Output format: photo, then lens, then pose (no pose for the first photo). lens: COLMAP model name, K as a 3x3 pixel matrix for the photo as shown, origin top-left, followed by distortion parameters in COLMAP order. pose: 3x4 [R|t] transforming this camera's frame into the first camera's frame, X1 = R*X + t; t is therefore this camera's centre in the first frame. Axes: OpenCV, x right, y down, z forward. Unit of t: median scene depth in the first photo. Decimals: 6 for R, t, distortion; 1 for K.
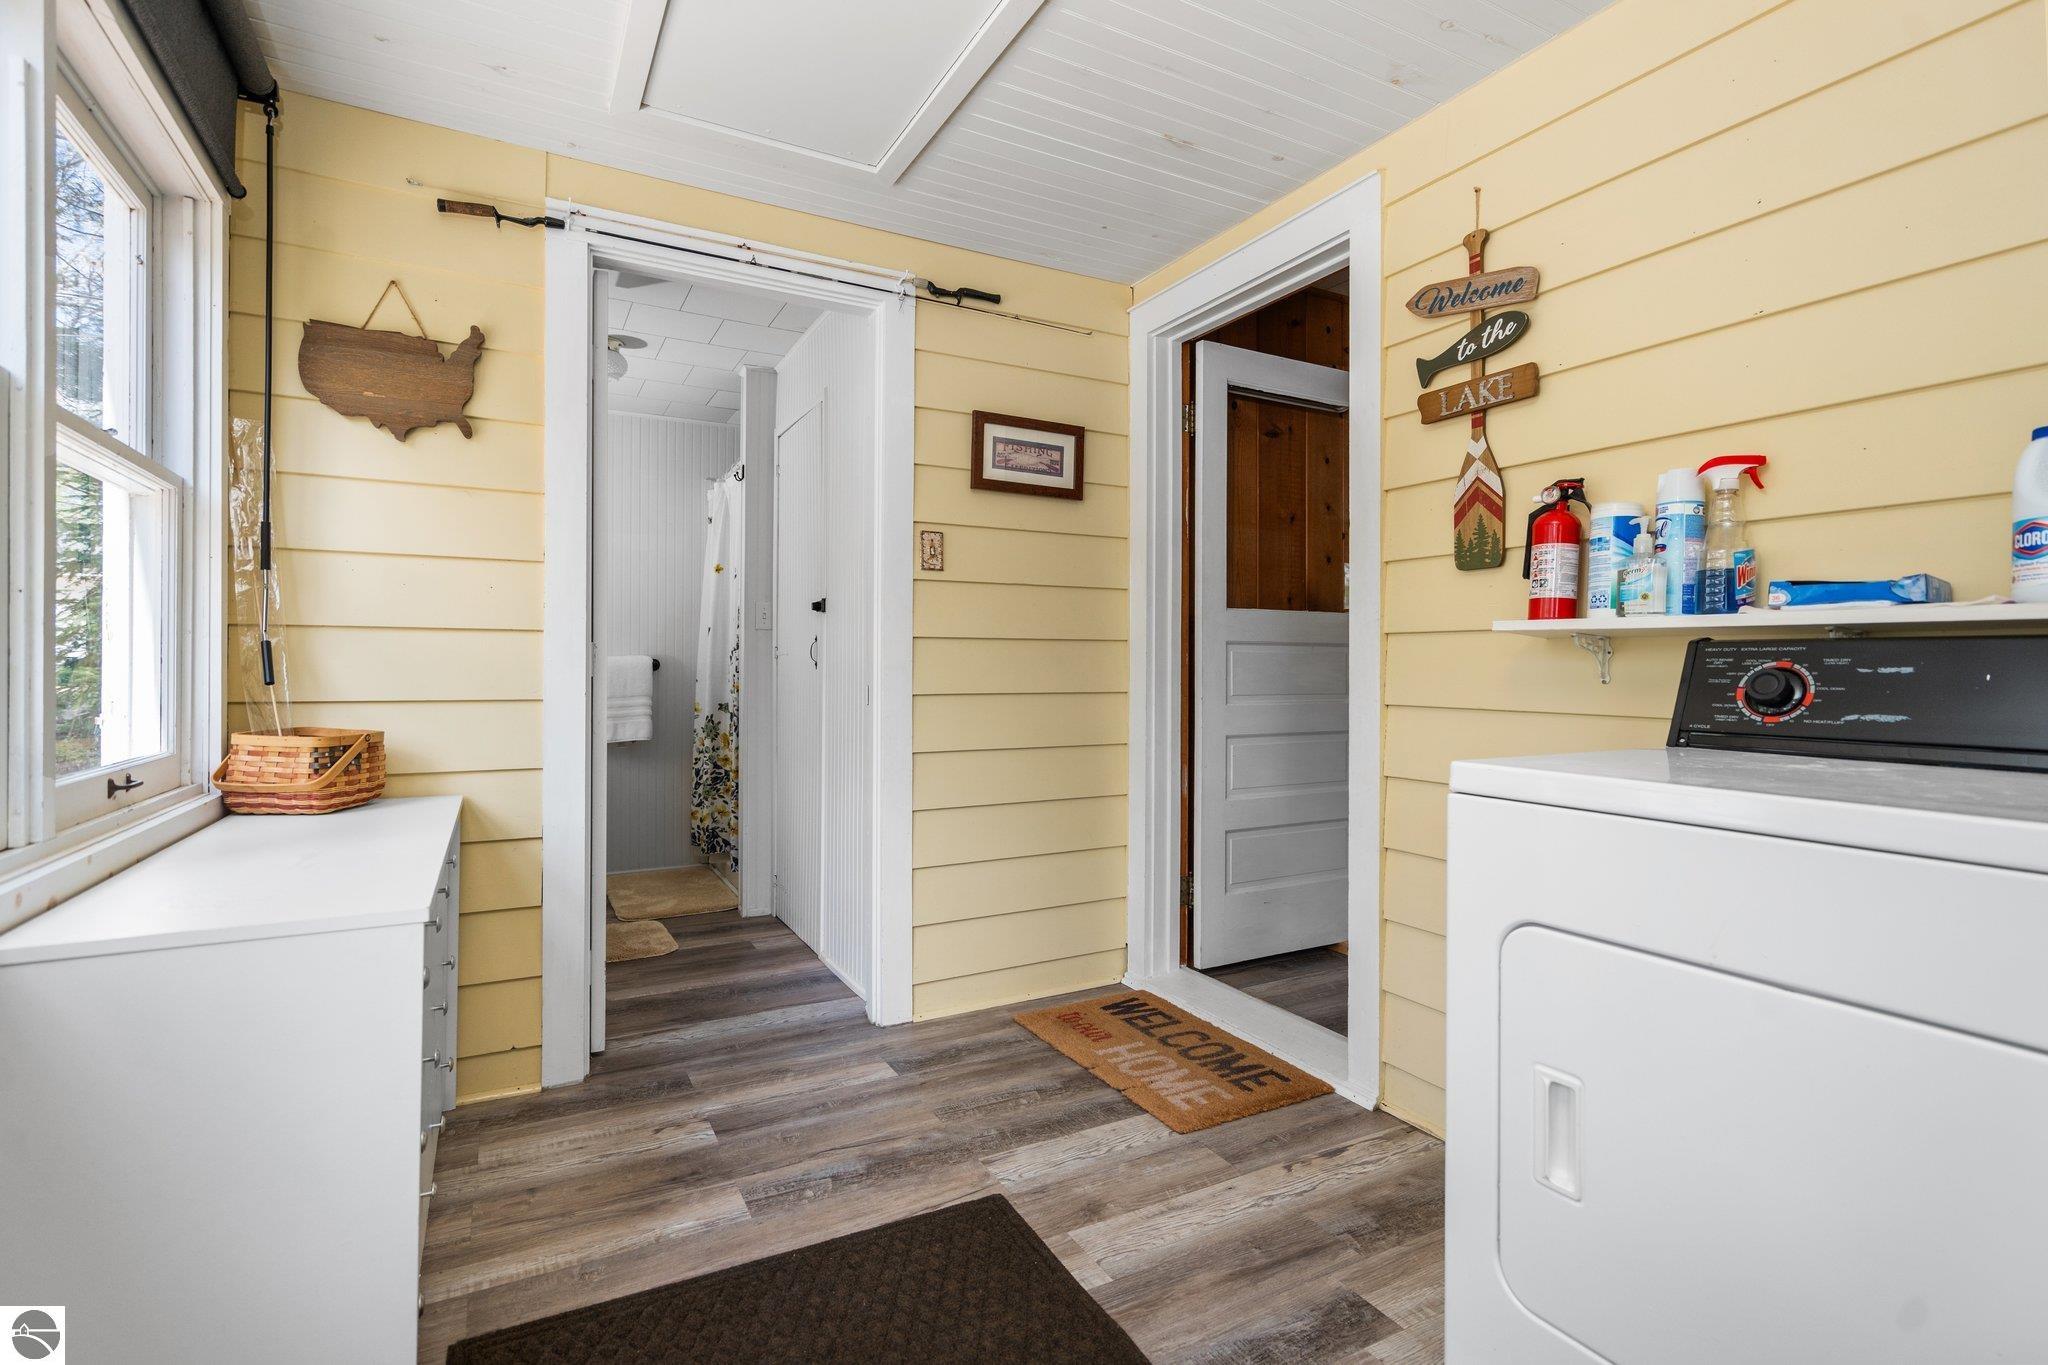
lens RADIAL K [[939.0, 0, 1023.7], [0, 939.0, 663.8], [0, 0, 1]] dist [0.000267, 0.000676]
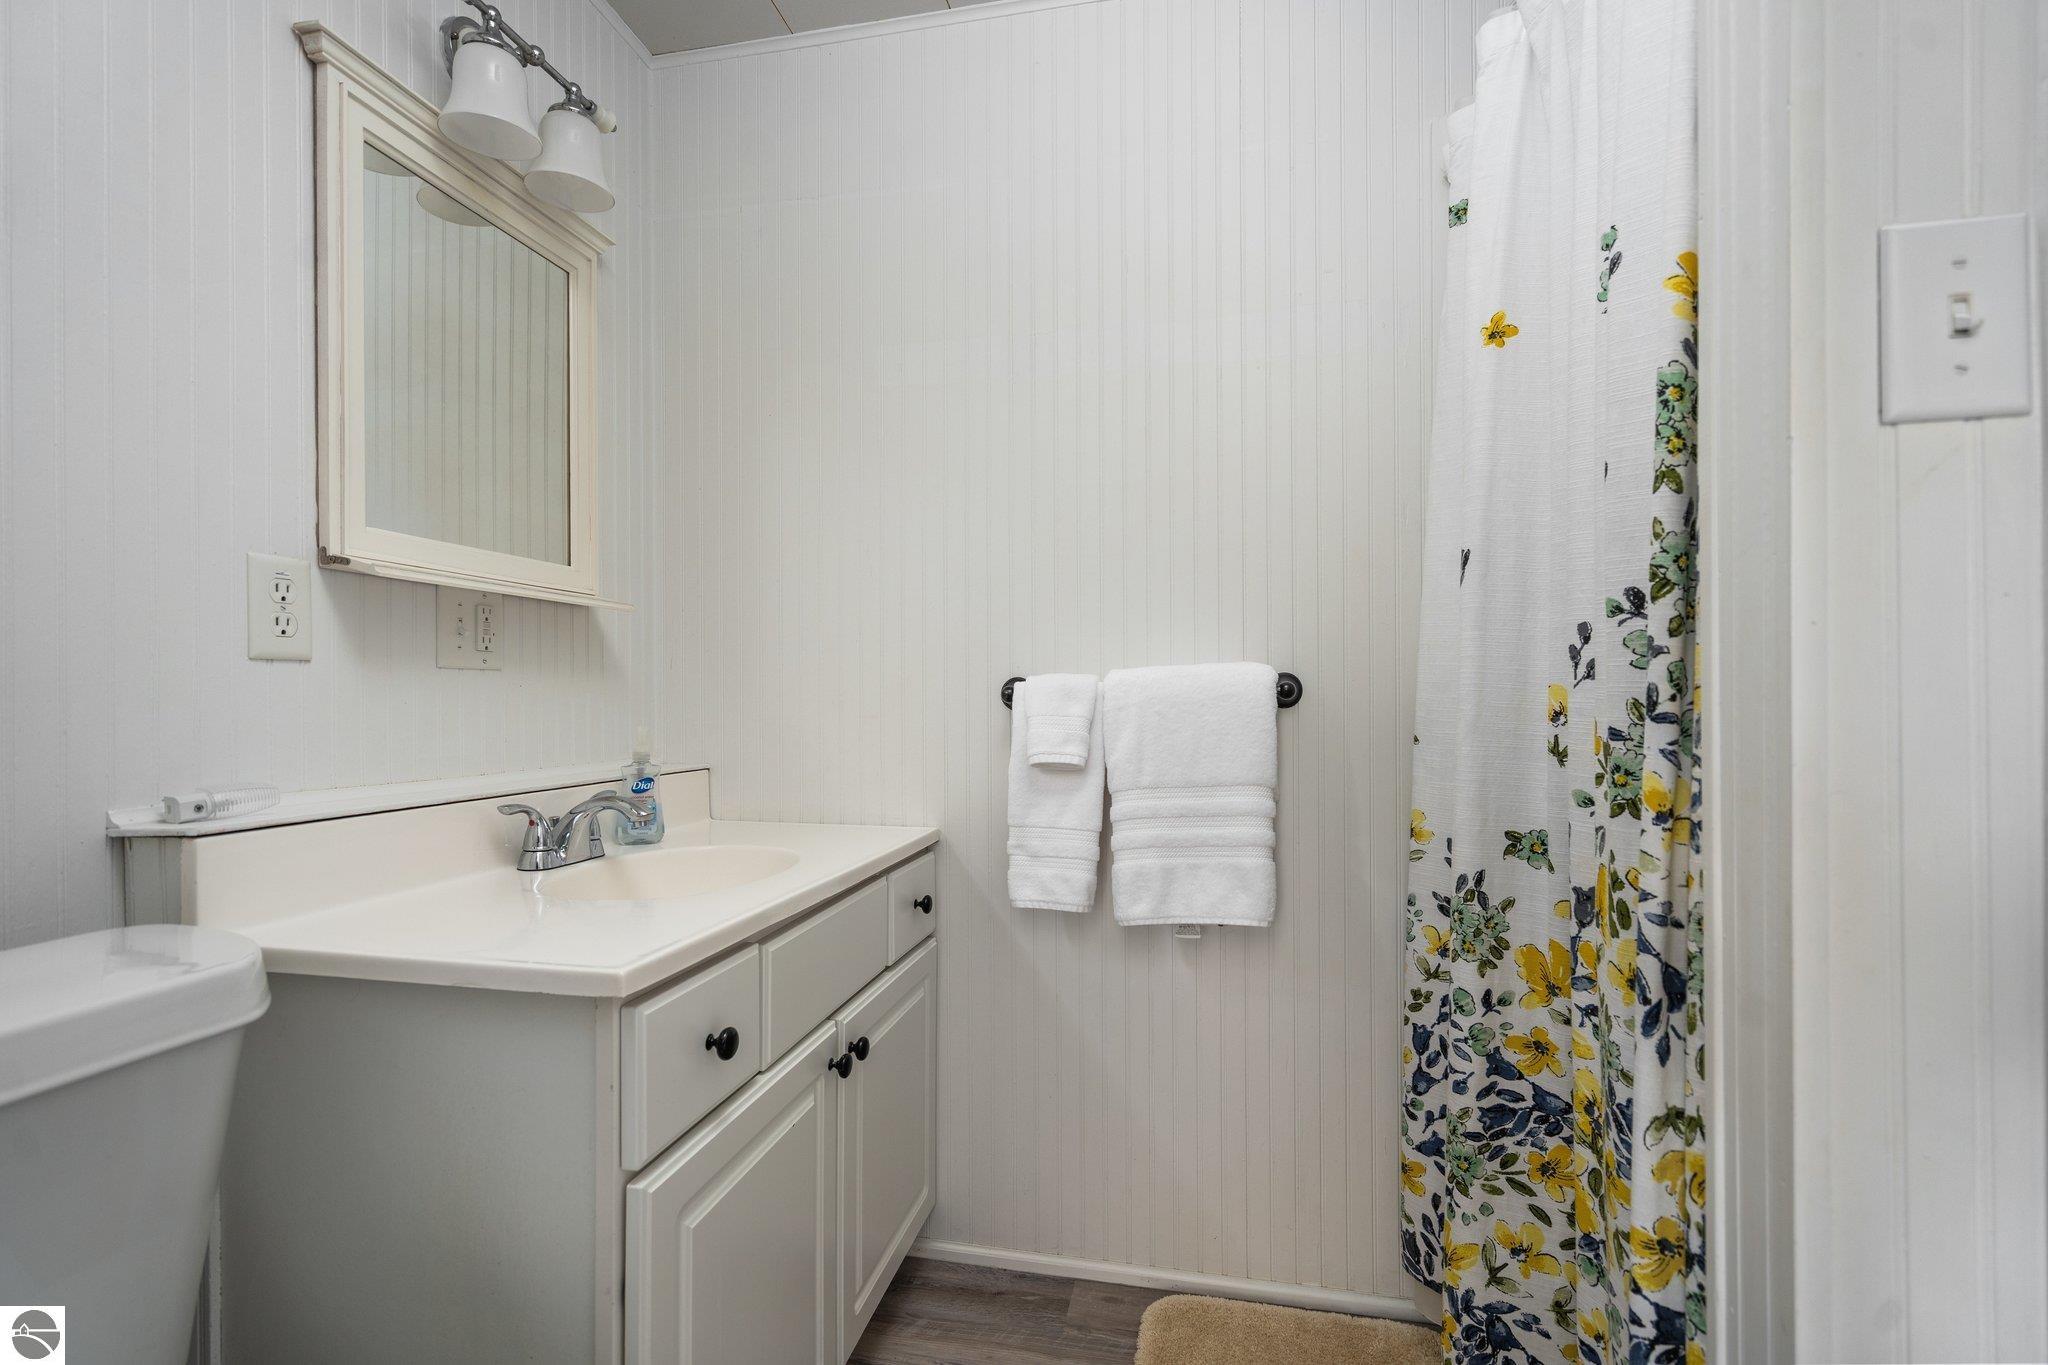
lens RADIAL K [[939.0, 0, 1021.4], [0, 939.0, 691.0], [0, 0, 1]] dist [0.000267, 0.000676]
pose [[0.761712, -0.012991, -0.647786, -0.256196], [0.005415, 0.999892, -0.013685, 0.005563], [0.647893, 0.006917, 0.761700, 0.706968]]
